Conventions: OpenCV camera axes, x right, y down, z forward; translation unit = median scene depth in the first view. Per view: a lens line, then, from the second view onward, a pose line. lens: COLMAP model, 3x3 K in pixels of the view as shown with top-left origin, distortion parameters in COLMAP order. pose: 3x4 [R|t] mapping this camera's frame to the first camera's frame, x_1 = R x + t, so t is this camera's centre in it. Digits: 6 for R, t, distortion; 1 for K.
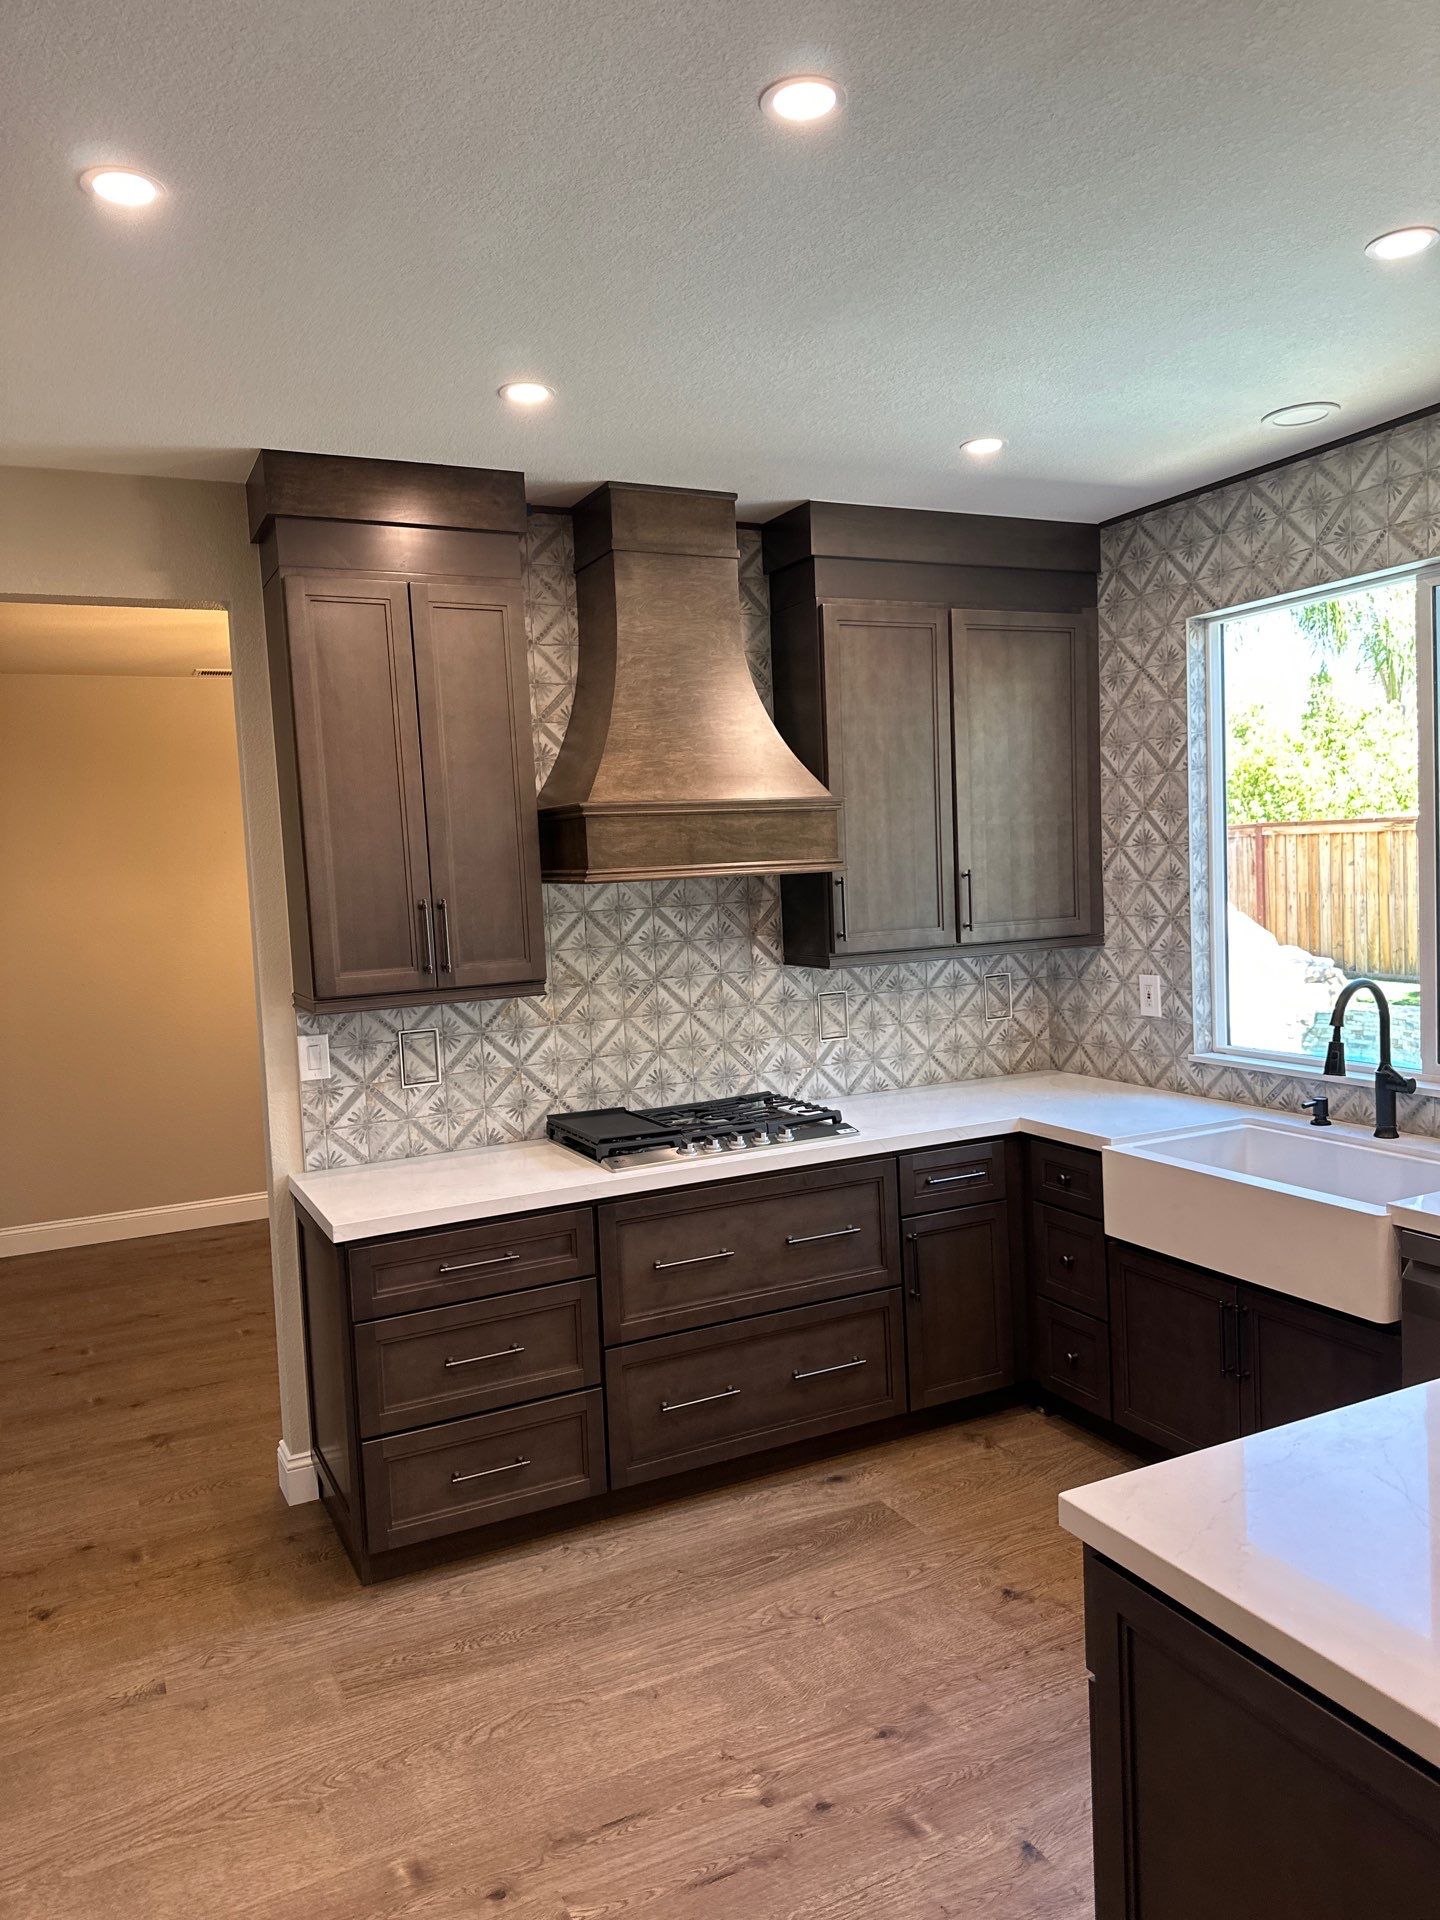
lens RADIAL K [[1316.2, 0, 720.0], [0, 1316.2, 960.0], [0, 0, 1]] dist [0.116063, -0.159770]
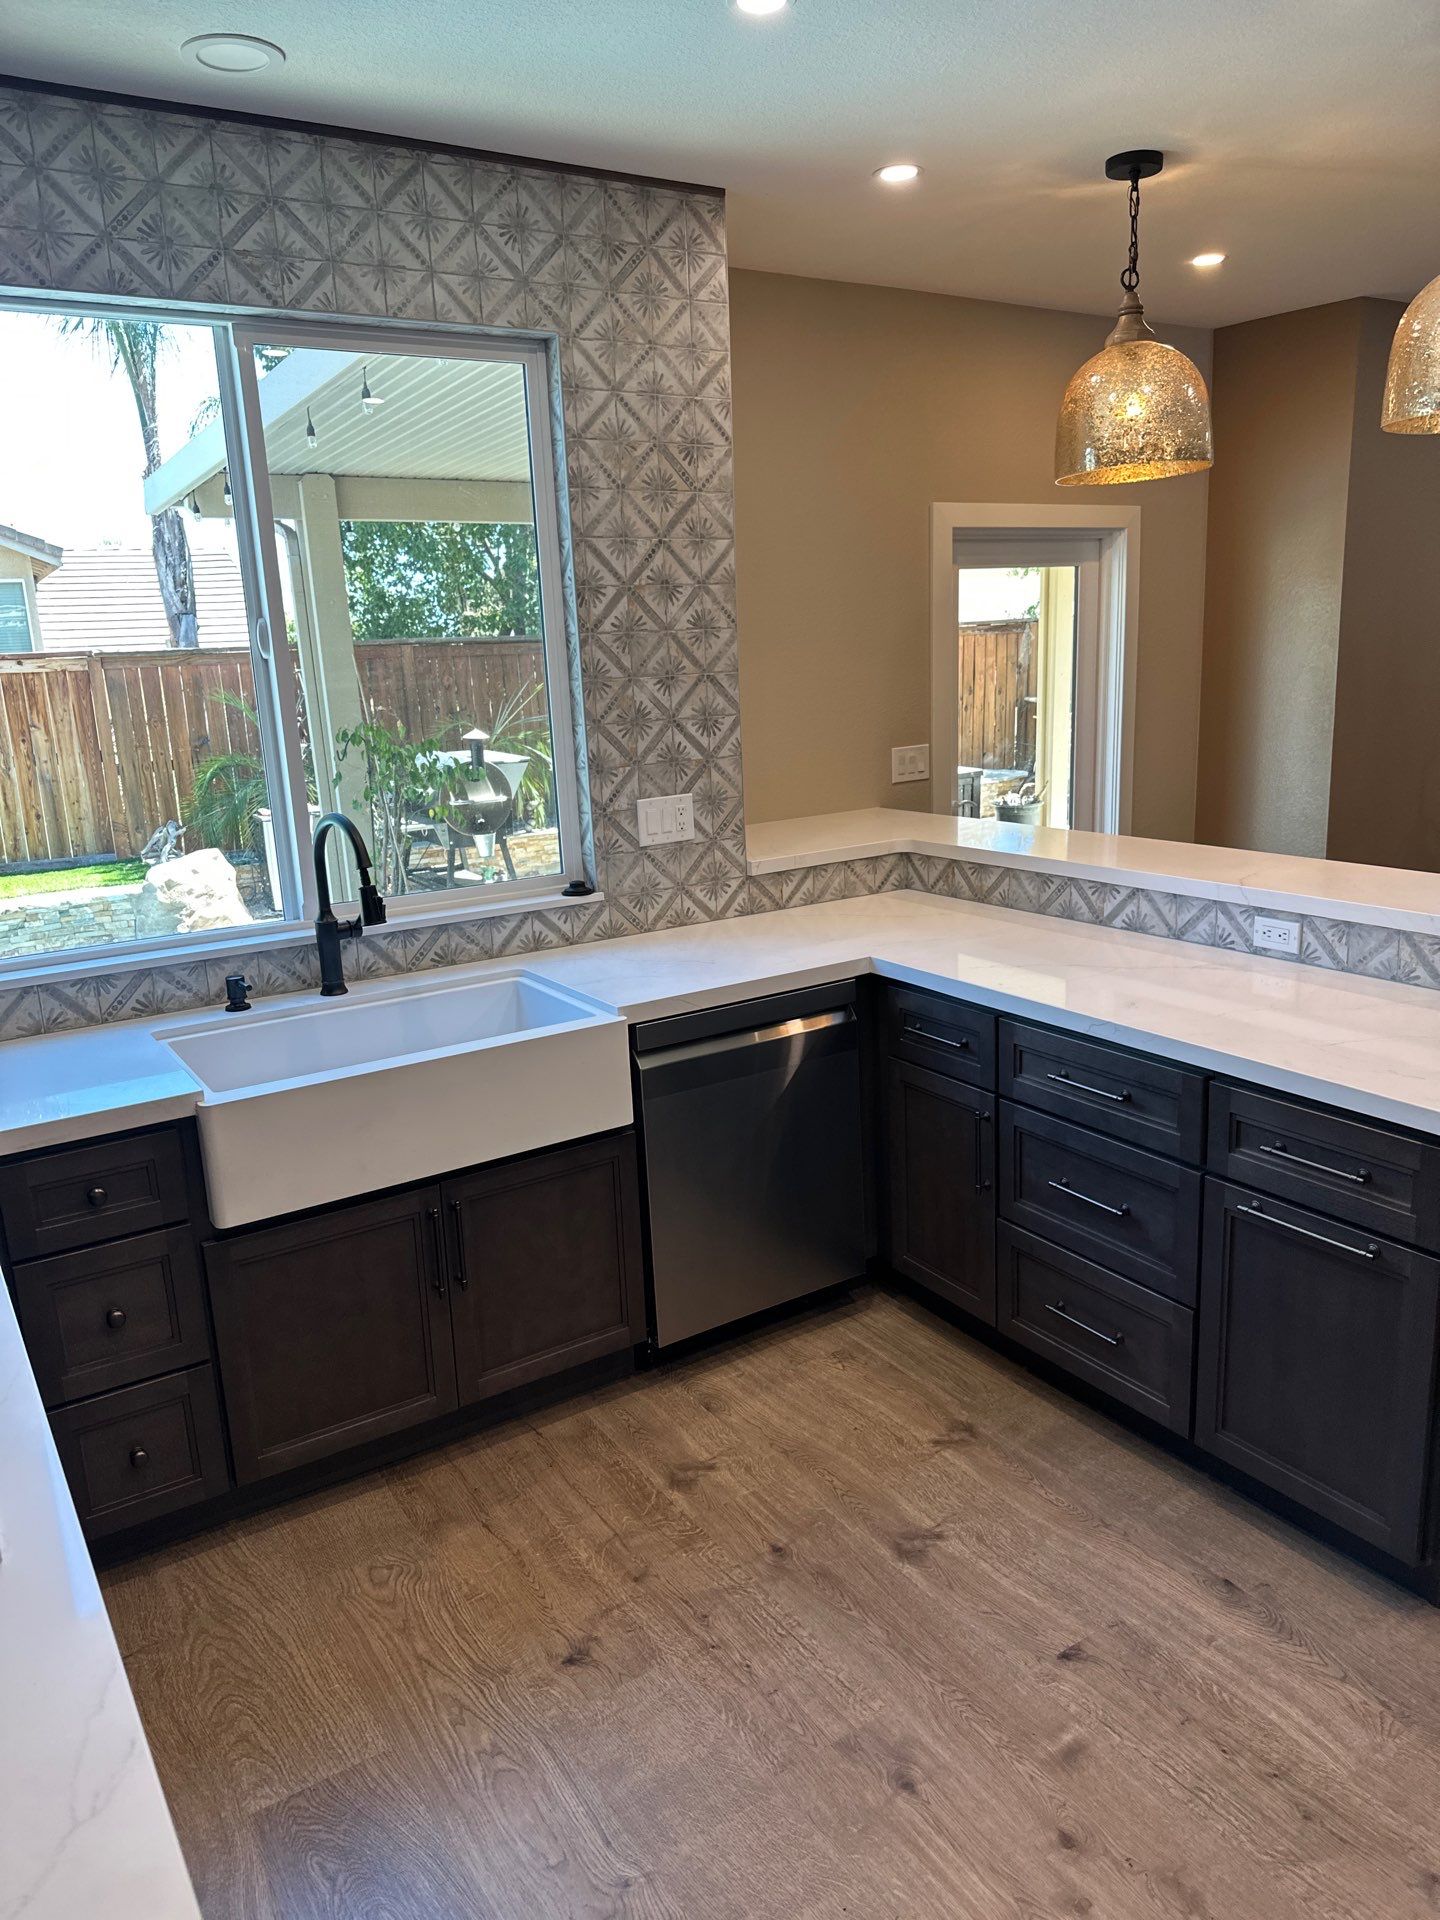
lens RADIAL K [[1316.2, 0, 720.0], [0, 1316.2, 960.0], [0, 0, 1]] dist [0.116063, -0.159770]
pose [[-0.120606, -0.189939, 0.974360, -0.323943], [0.110862, 0.972808, 0.203359, -0.033541], [-0.986491, 0.132546, -0.096269, 0.687964]]
